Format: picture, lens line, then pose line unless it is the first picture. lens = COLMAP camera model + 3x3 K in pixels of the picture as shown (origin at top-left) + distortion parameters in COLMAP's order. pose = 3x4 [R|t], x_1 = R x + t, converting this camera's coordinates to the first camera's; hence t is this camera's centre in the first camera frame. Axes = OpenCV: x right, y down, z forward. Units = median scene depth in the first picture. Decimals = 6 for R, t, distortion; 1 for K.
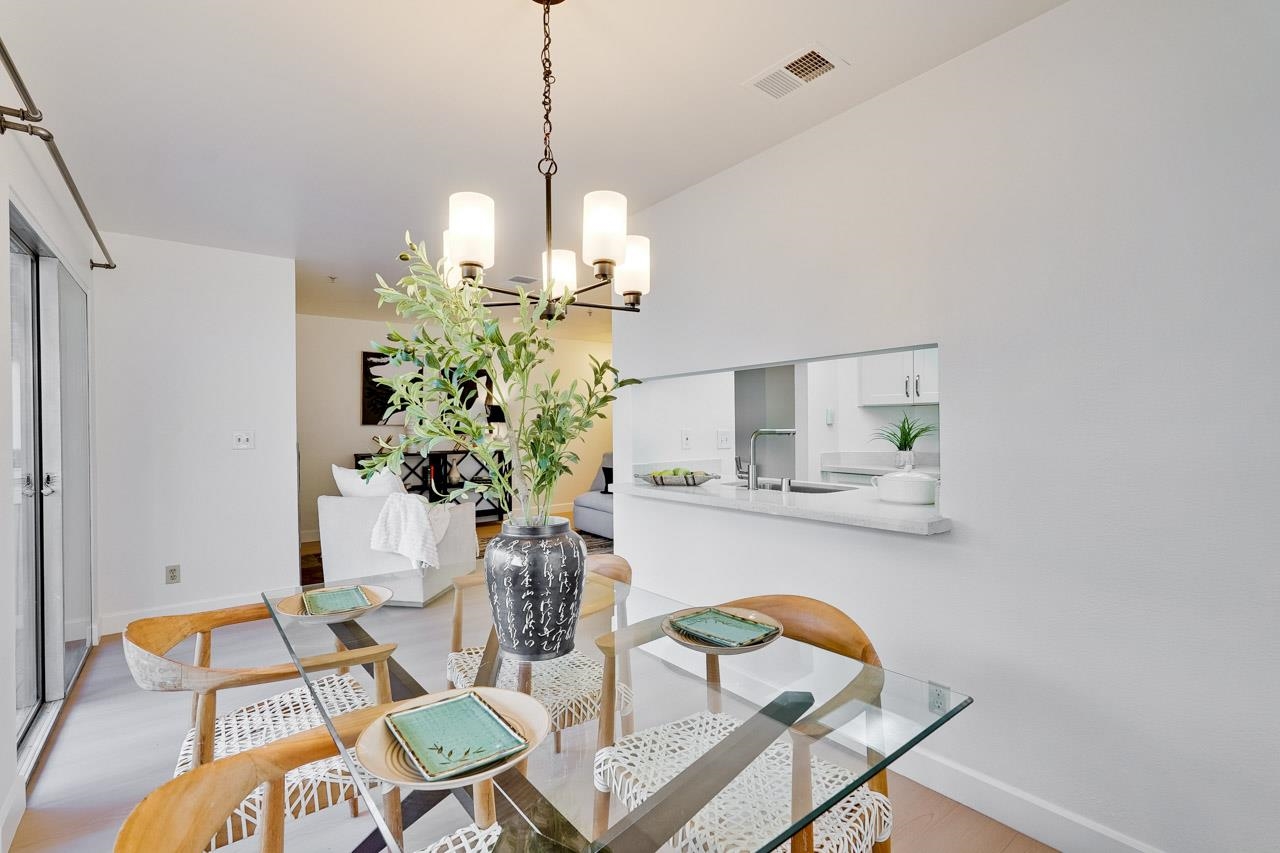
lens RADIAL K [[561.4, 0, 635.9], [0, 561.4, 435.6], [0, 0, 1]] dist [-0.021771, 0.010255]
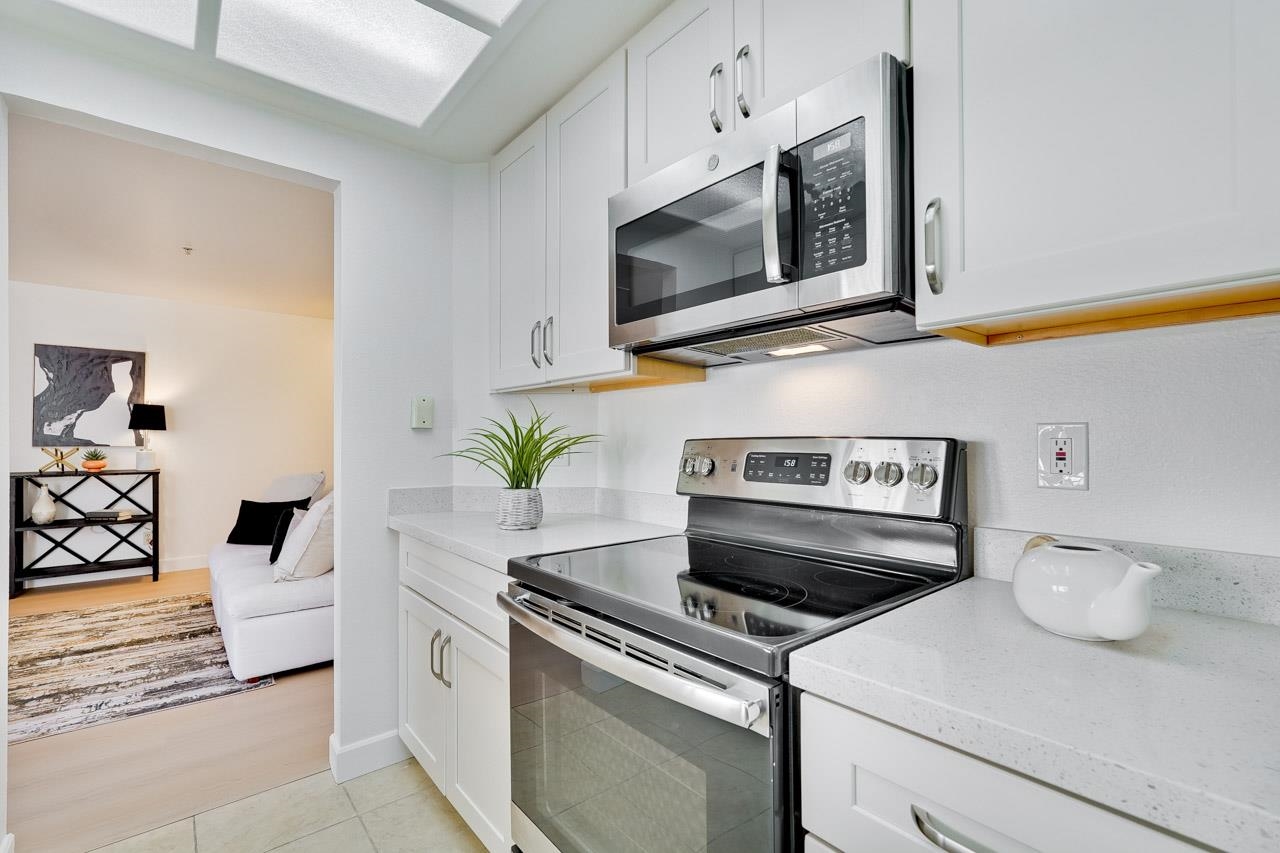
lens RADIAL K [[561.4, 0, 635.9], [0, 561.4, 435.6], [0, 0, 1]] dist [-0.021771, 0.010255]
pose [[0.999522, 0.004289, 0.030631, 0.350003], [-0.003507, 0.999668, -0.025535, -0.001247], [-0.030730, 0.025415, 0.999205, 0.336737]]
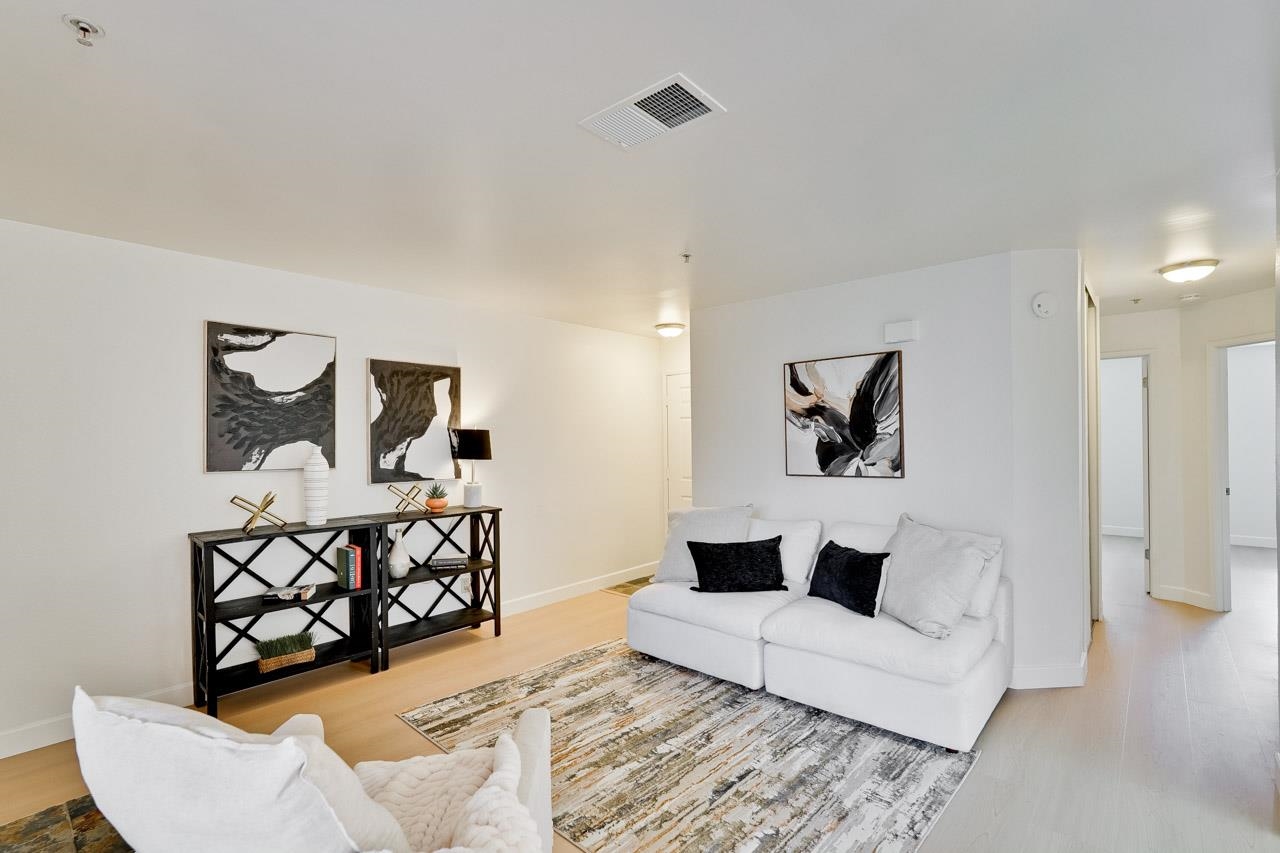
lens RADIAL K [[584.4, 0, 636.0], [0, 584.4, 448.5], [0, 0, 1]] dist [-0.001073, 0.000023]
pose [[0.986188, -0.010904, 0.165273, -0.193380], [0.012002, 0.999912, -0.005645, -0.031165], [-0.165196, 0.007551, 0.986232, 0.410831]]
